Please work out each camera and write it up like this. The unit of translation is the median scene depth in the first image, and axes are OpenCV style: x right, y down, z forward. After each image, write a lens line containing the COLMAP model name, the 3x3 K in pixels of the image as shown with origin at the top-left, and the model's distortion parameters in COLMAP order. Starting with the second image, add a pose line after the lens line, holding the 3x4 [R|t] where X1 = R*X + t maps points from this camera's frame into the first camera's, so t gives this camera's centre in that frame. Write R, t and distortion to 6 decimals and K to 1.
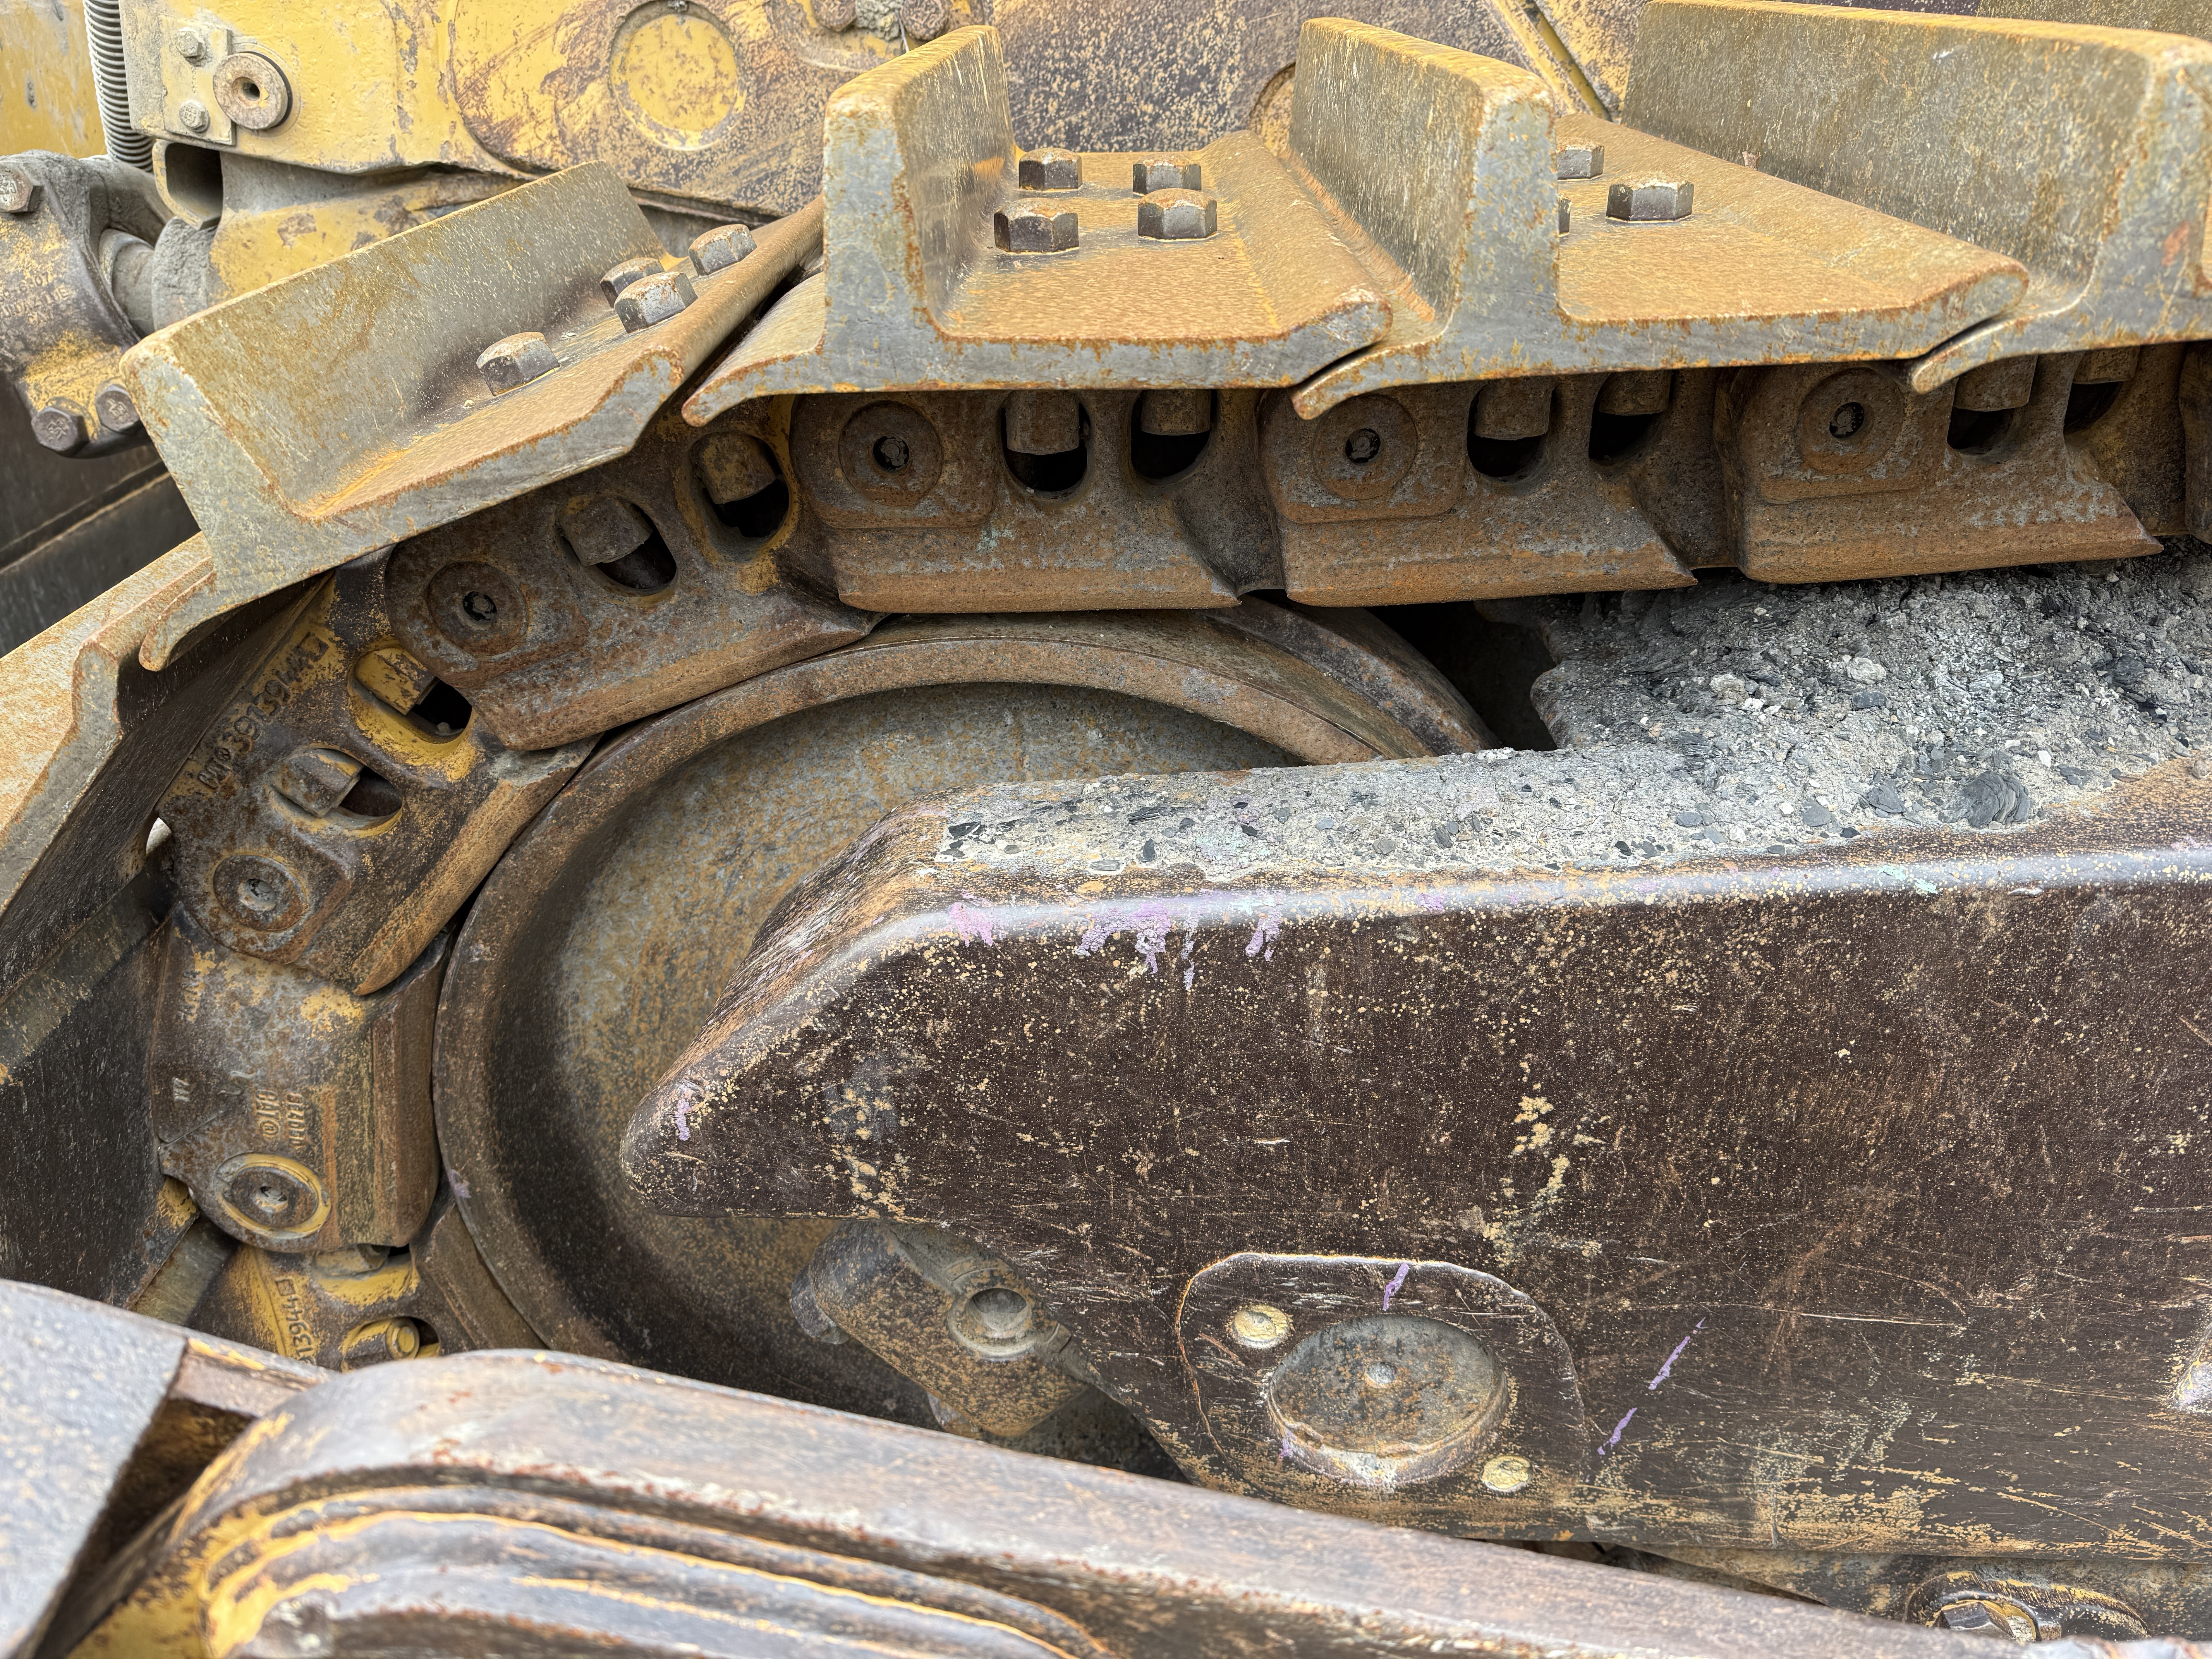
lens RADIAL K [[1560.2, 0, 1113.1], [0, 1560.2, 839.5], [0, 0, 1]] dist [0.044754, -0.059781]
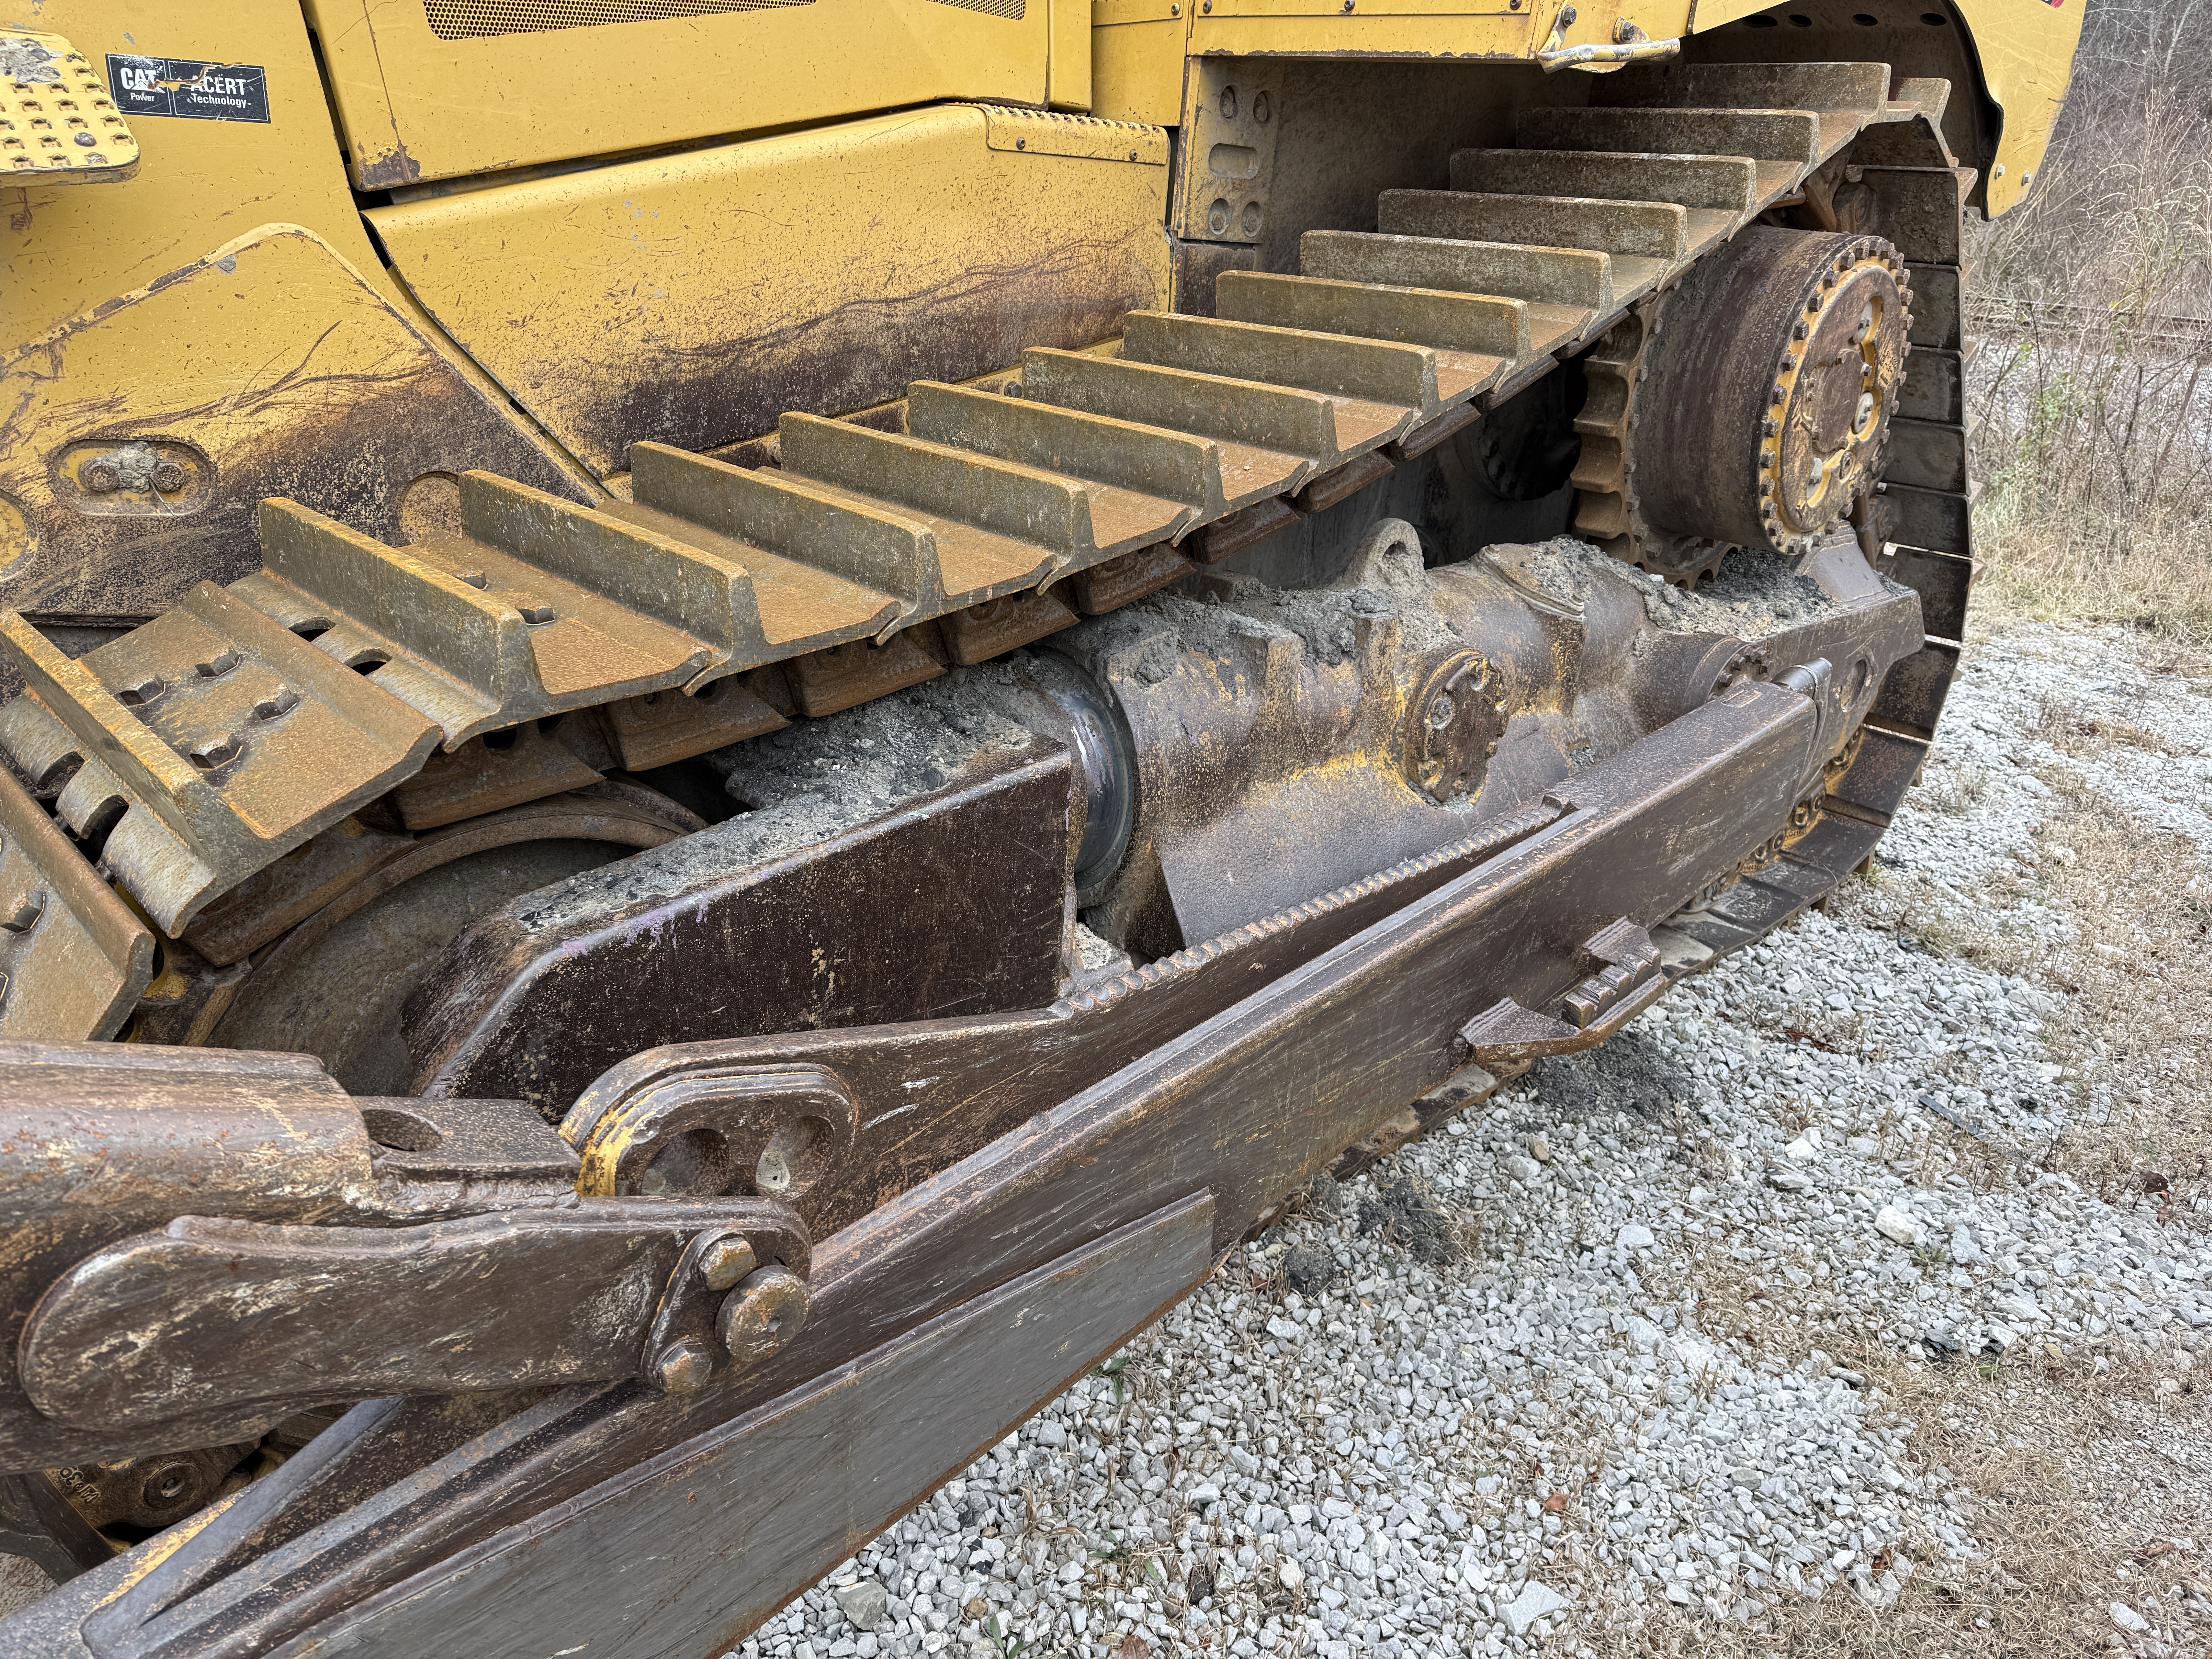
lens RADIAL K [[1580.0, 0, 1092.4], [0, 1580.0, 826.1], [0, 0, 1]] dist [0.058768, -0.055988]
pose [[0.722084, -0.258706, 0.641612, -0.896743], [0.314331, 0.948875, 0.028844, 0.052638], [-0.616272, 0.180850, 0.766487, -1.089011]]
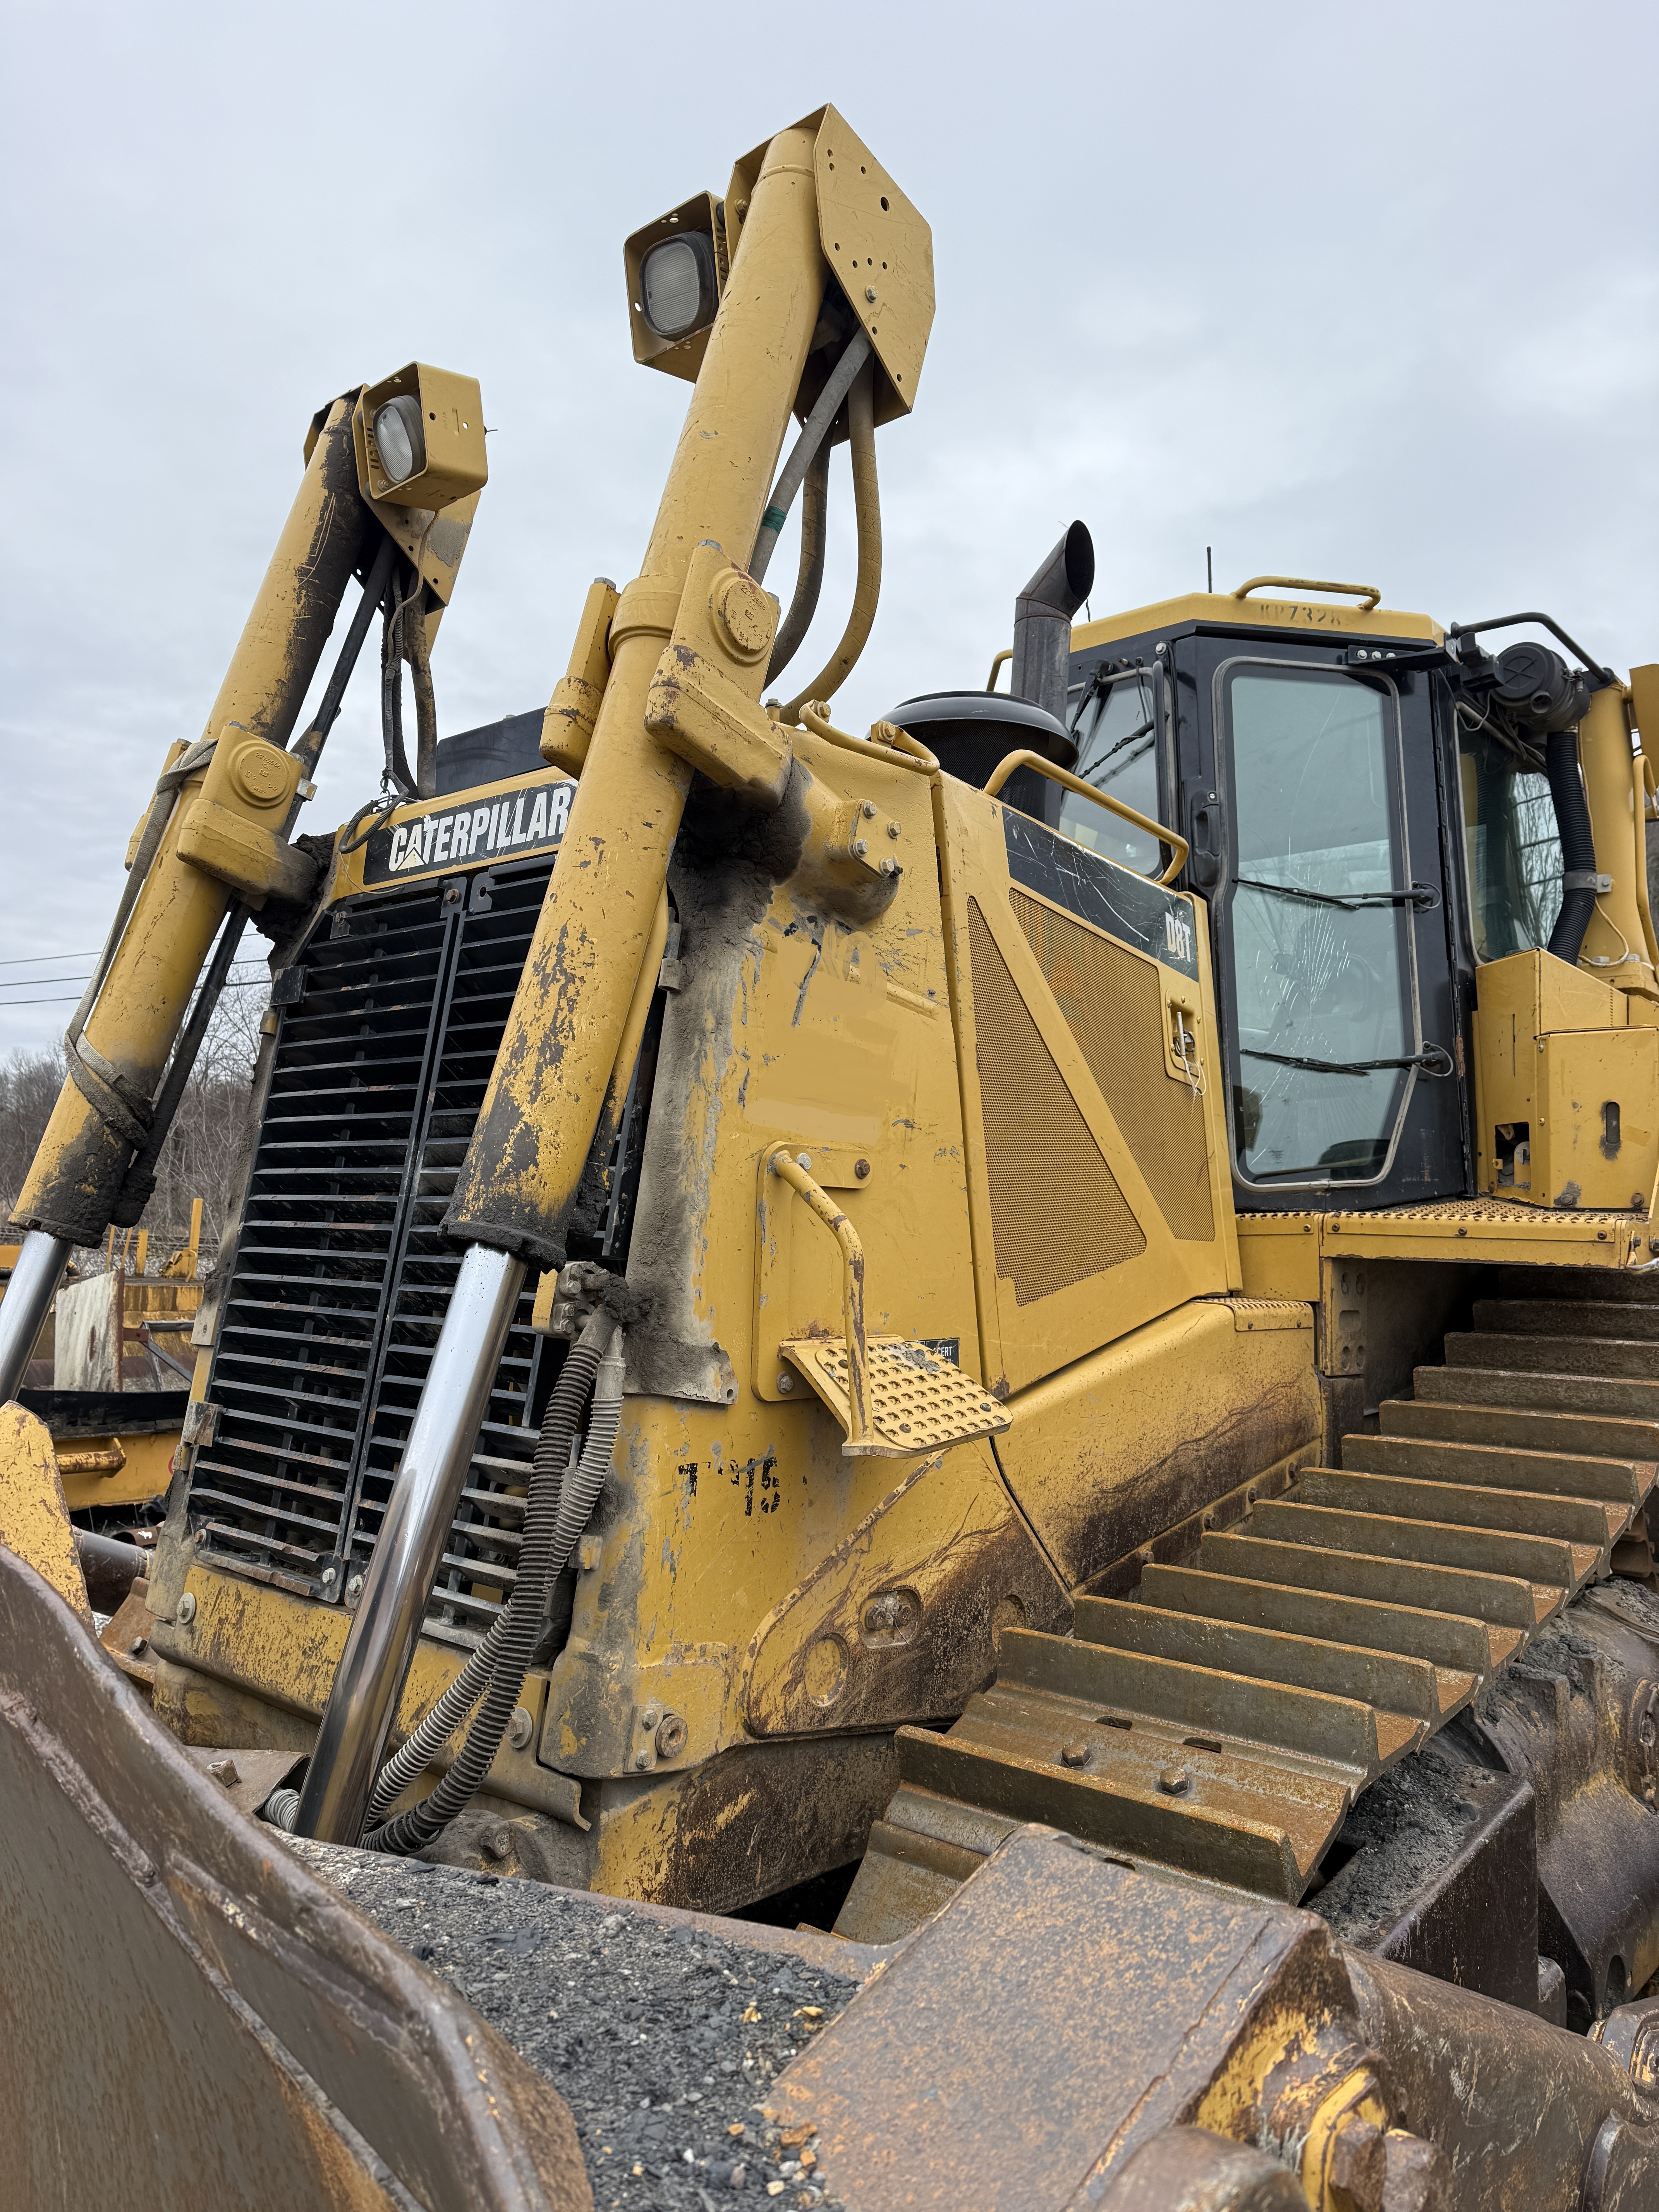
lens RADIAL K [[1580.0, 0, 829.5], [0, 1580.0, 1106.0], [0, 0, 1]] dist [0.058768, -0.055988]
pose [[0.656782, 0.029530, 0.753502, -3.026551], [0.380349, 0.849842, -0.364833, -0.581649], [-0.651131, 0.526210, 0.546929, -0.818758]]
